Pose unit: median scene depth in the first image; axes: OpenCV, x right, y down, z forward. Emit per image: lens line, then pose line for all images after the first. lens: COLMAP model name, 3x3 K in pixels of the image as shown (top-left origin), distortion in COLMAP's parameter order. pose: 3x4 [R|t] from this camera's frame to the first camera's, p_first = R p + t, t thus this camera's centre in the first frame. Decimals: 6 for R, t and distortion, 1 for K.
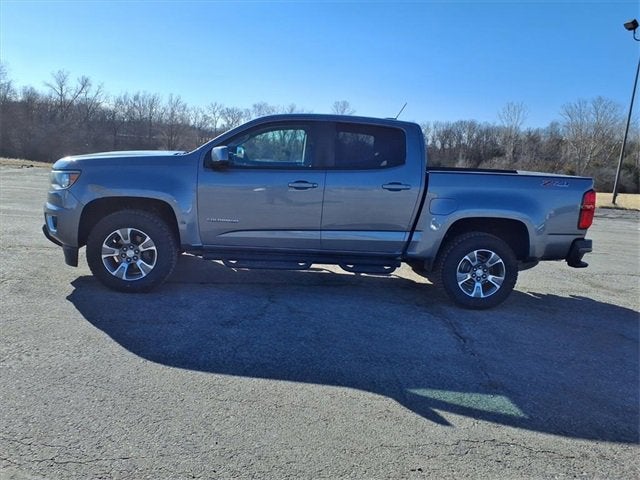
lens RADIAL K [[508.9, 0, 328.7], [0, 508.9, 240.0], [0, 0, 1]] dist [0.055974, -0.070118]
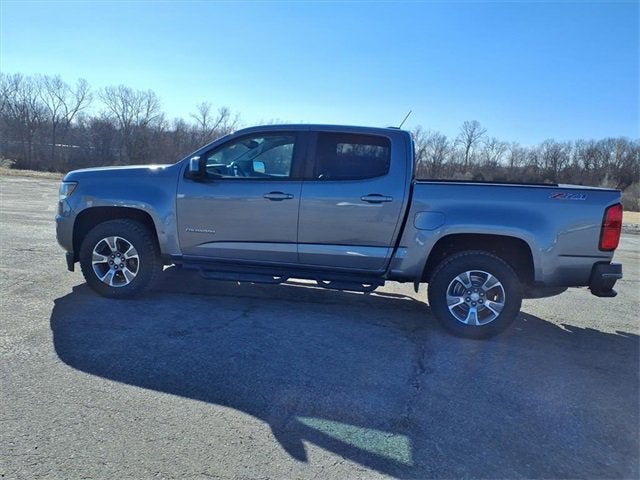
lens RADIAL K [[511.2, 0, 324.4], [0, 511.2, 239.2], [0, 0, 1]] dist [0.047846, -0.053021]
pose [[0.969705, 0.022854, -0.243206, 0.265972], [-0.033481, 0.998652, -0.039653, 0.009159], [0.241972, 0.046594, 0.969164, 0.077952]]
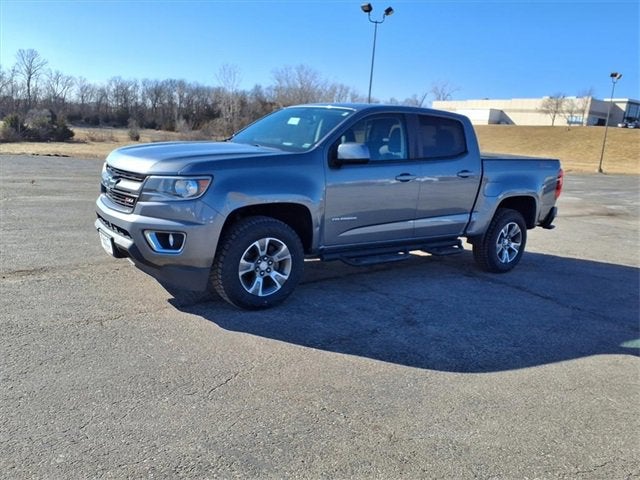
lens RADIAL K [[502.5, 0, 320.0], [0, 502.5, 240.0], [0, 0, 1]] dist [0.043452, -0.065914]
pose [[0.867005, -0.111303, 0.485709, -0.691489], [0.072823, 0.992571, 0.097461, -0.092102], [-0.492949, -0.049129, 0.868670, 0.187374]]
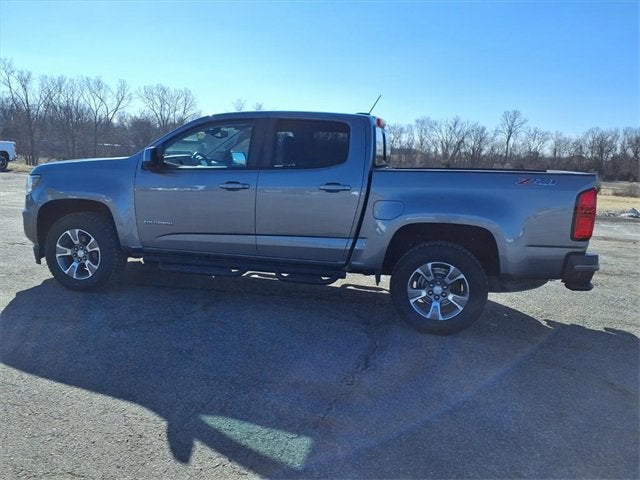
lens RADIAL K [[512.3, 0, 320.0], [0, 512.3, 240.0], [0, 0, 1]] dist [0.052220, -0.071824]
pose [[0.947397, 0.020461, -0.319406, 0.392759], [-0.030060, 0.999232, -0.025151, 0.010025], [0.318646, 0.033429, 0.947284, 0.152034]]
